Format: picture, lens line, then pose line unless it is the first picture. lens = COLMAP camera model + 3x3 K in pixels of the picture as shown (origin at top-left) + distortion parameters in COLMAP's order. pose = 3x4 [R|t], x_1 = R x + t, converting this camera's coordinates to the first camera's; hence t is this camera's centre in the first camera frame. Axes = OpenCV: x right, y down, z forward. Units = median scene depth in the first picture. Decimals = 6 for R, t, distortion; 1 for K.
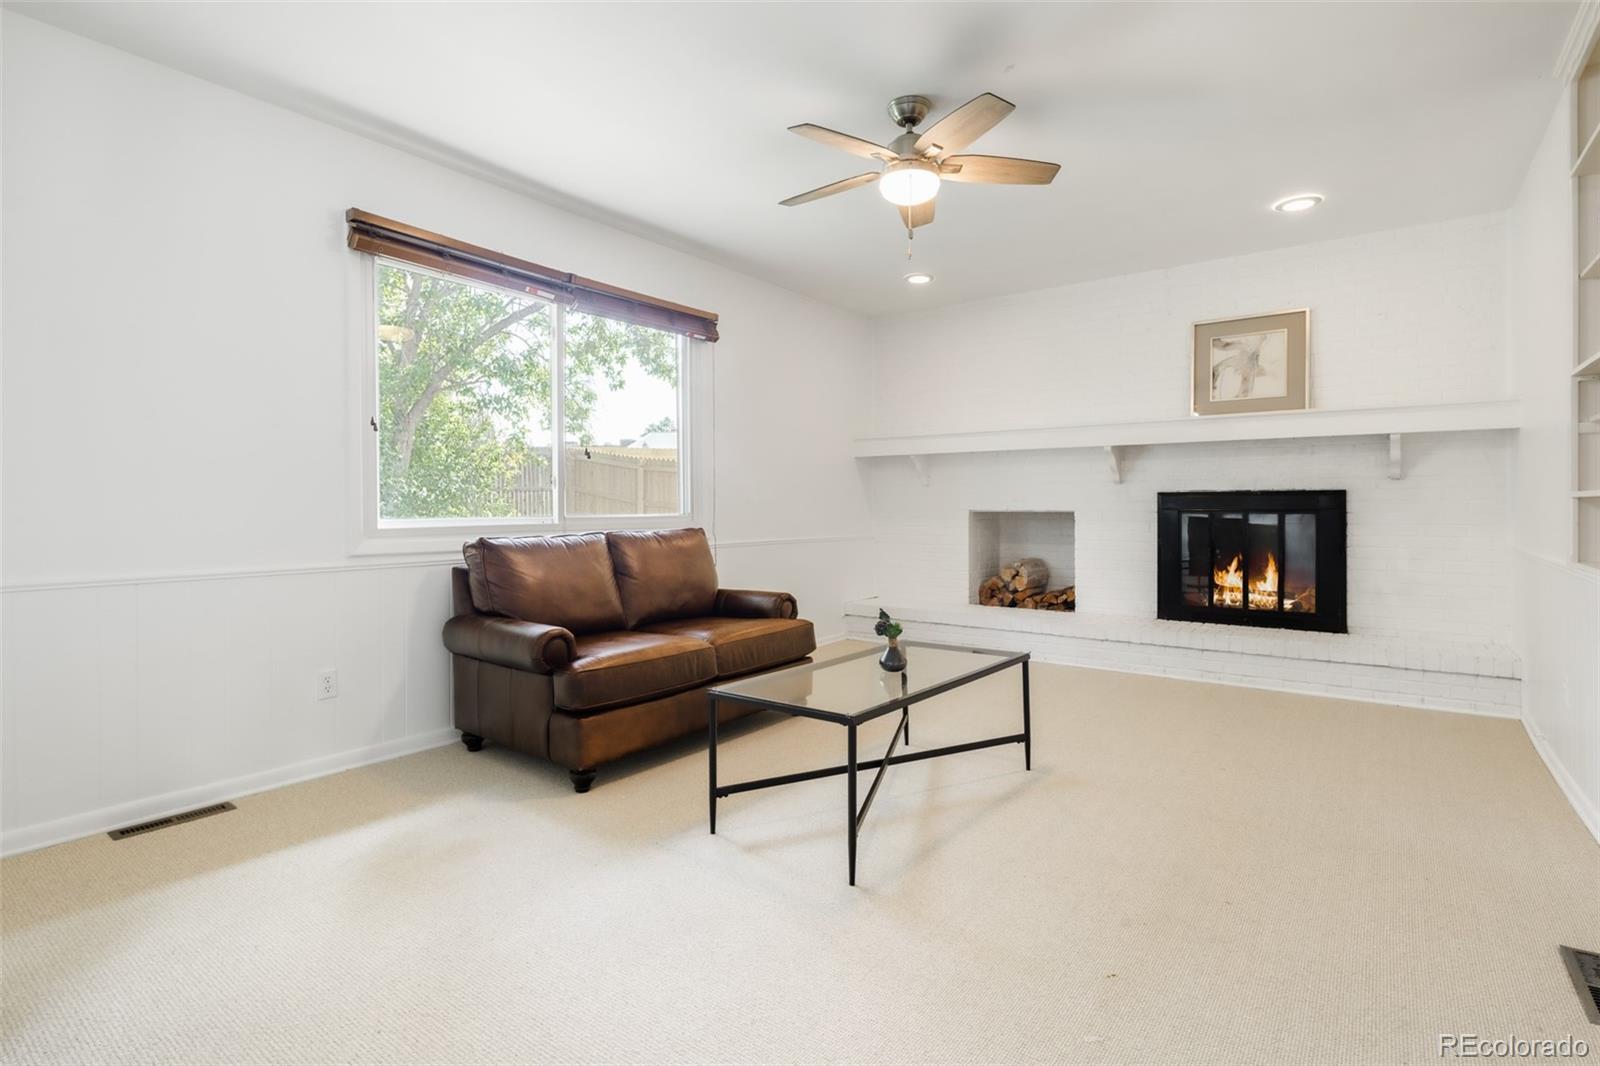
lens RADIAL K [[779.9, 0, 800.5], [0, 779.9, 524.4], [0, 0, 1]] dist [0.004929, -0.004561]
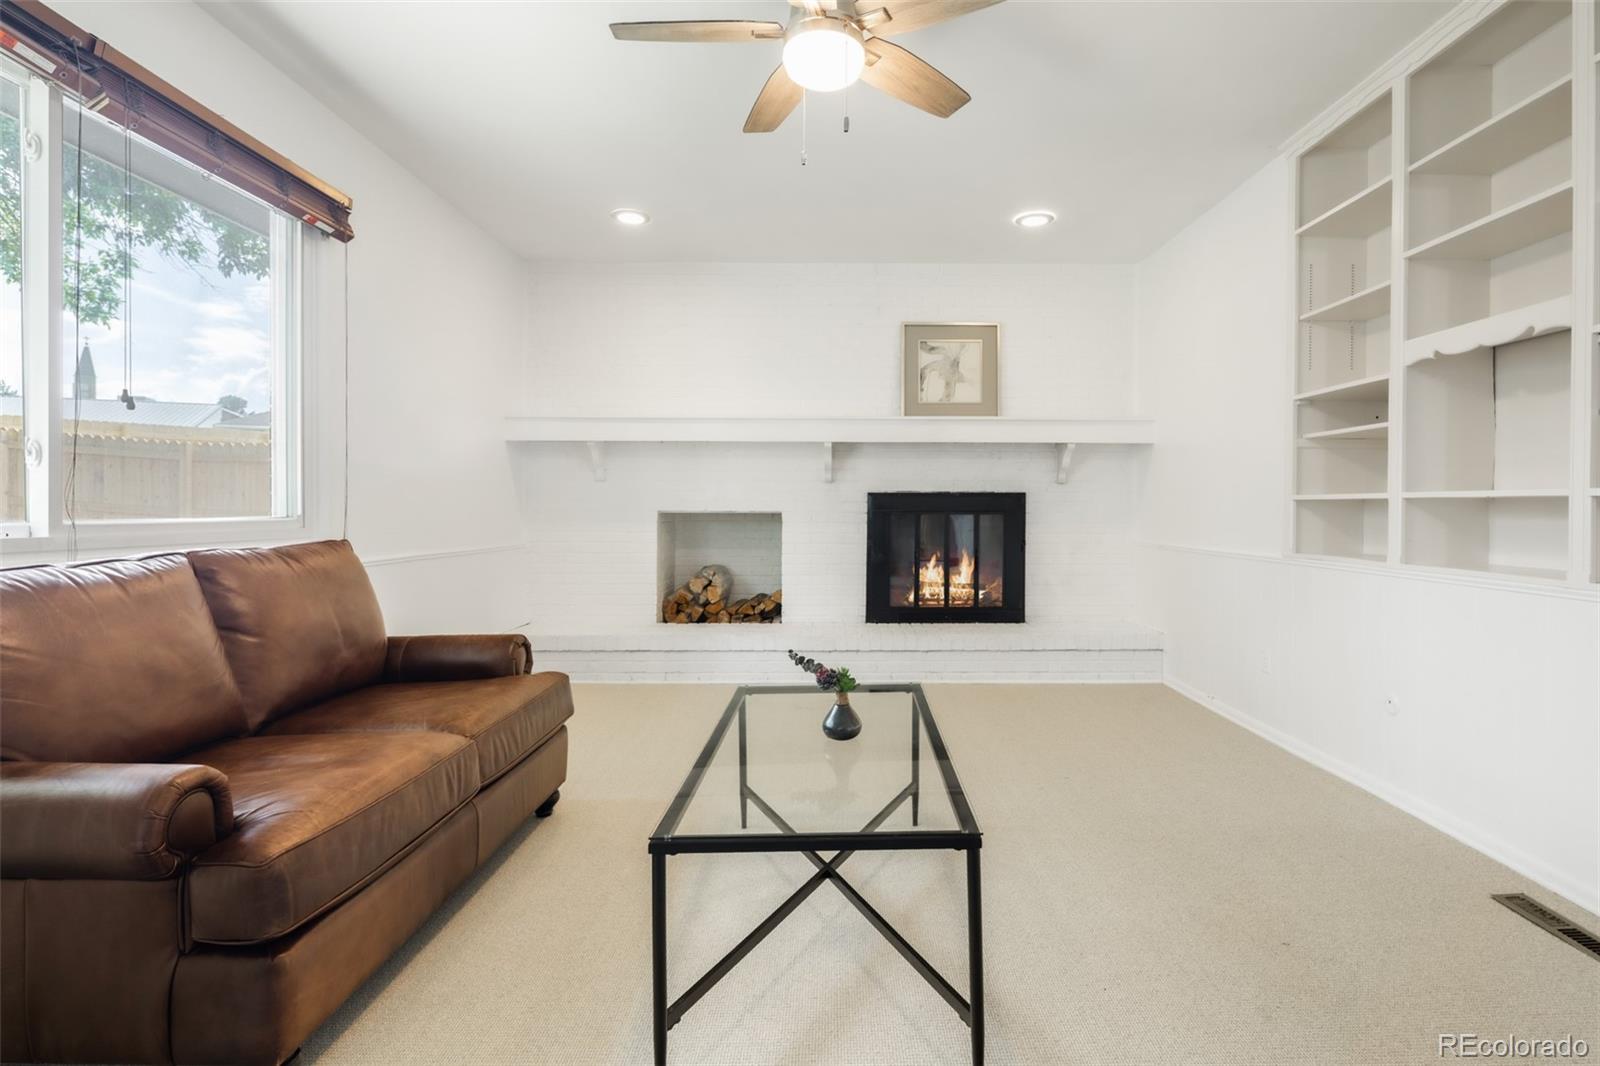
lens RADIAL K [[779.9, 0, 784.5], [0, 779.9, 521.2], [0, 0, 1]] dist [0.004929, -0.004561]
pose [[0.795102, -0.007133, 0.606434, -0.231116], [0.011117, 0.999934, -0.002815, -0.004160], [-0.606374, 0.008980, 0.795129, 0.317114]]
